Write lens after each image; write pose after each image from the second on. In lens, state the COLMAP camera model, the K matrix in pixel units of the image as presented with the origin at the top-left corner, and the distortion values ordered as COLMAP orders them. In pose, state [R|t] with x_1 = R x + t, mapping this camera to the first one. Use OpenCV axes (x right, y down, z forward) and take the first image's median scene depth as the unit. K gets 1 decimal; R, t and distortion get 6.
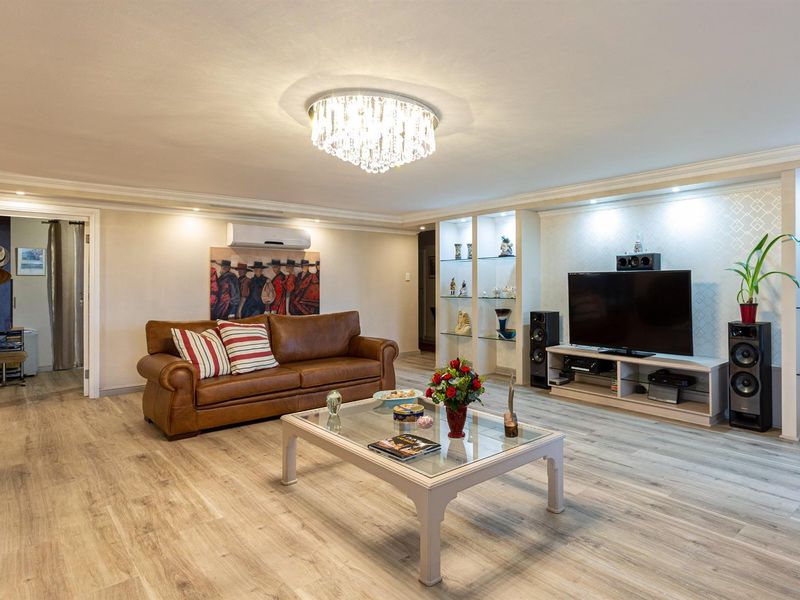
lens RADIAL K [[477.8, 0, 472.2], [0, 477.8, 295.9], [0, 0, 1]] dist [0.002592, 0.001472]
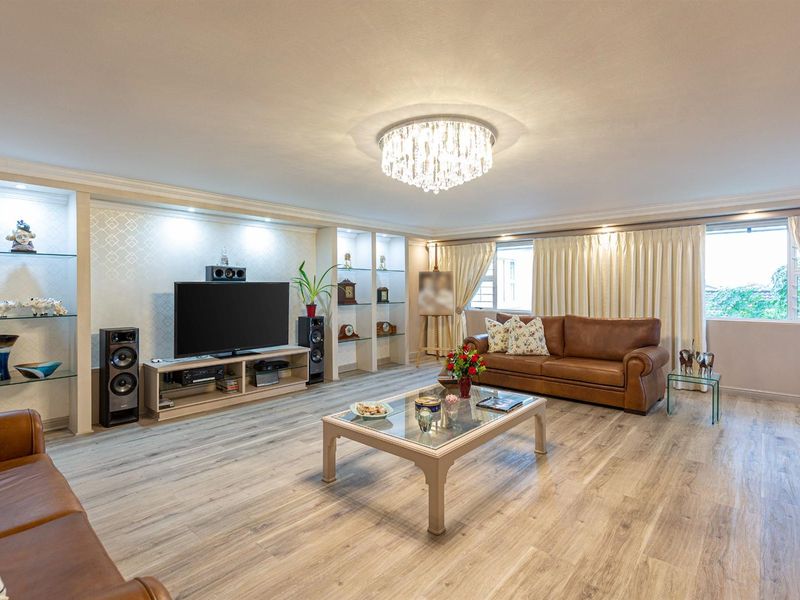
lens RADIAL K [[417.6, 0, 400.0], [0, 417.6, 300.0], [0, 0, 1]] dist [0.006345, -0.000316]
pose [[-0.079513, -0.025509, 0.996507, -1.135961], [0.030950, 0.999127, 0.028045, -0.039427], [-0.996353, 0.033071, -0.078654, 1.141393]]
